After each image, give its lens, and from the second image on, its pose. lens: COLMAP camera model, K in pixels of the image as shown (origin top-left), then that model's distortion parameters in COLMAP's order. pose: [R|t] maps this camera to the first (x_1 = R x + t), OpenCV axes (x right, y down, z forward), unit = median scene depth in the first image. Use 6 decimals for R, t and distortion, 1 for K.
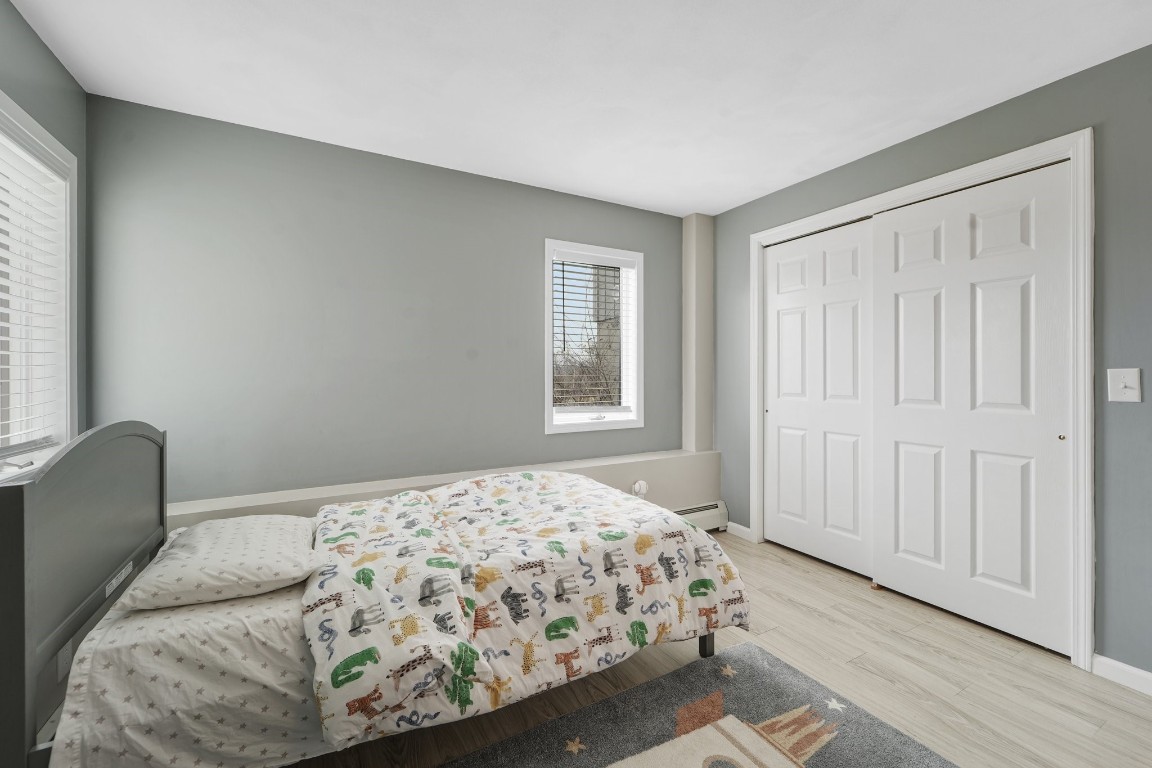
lens RADIAL K [[464.7, 0, 588.9], [0, 464.7, 364.9], [0, 0, 1]] dist [0.004663, -0.000324]
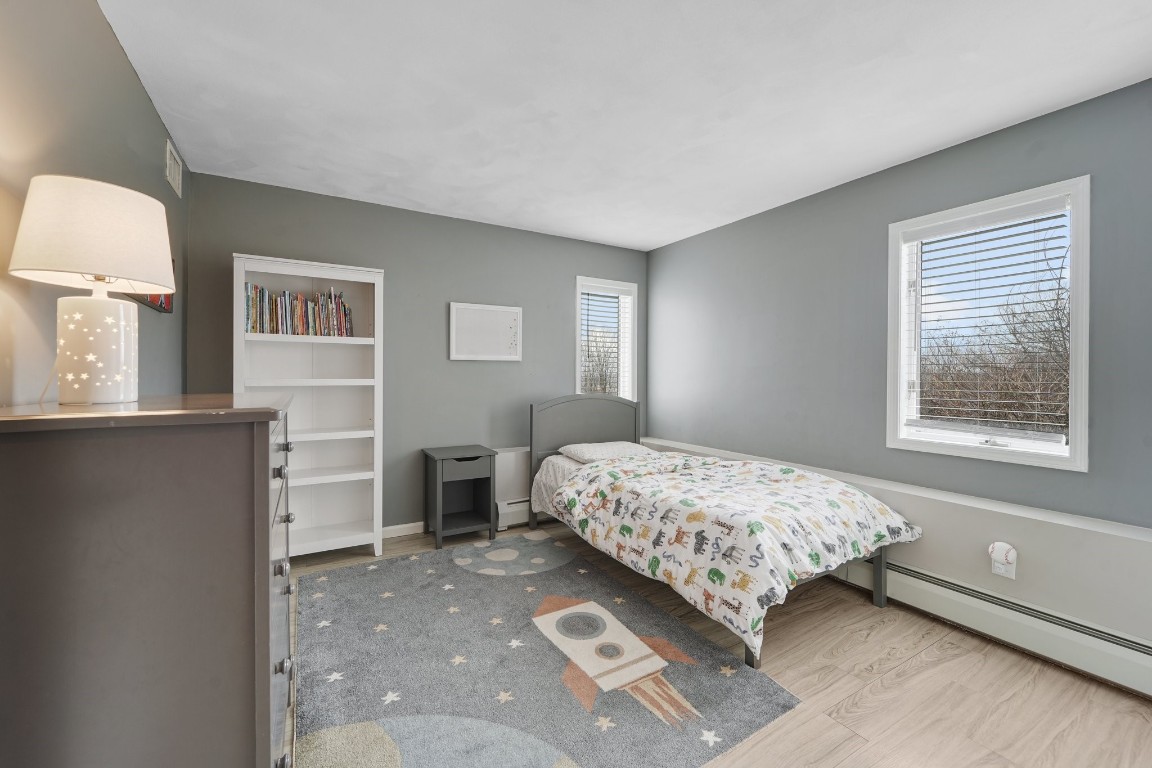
lens RADIAL K [[464.7, 0, 580.5], [0, 464.7, 380.8], [0, 0, 1]] dist [0.004663, -0.000324]
pose [[0.037303, 0.014145, -0.999204, 1.449838], [0.007169, 0.999870, 0.014422, 0.011101], [0.999278, -0.007702, 0.037197, 0.727519]]
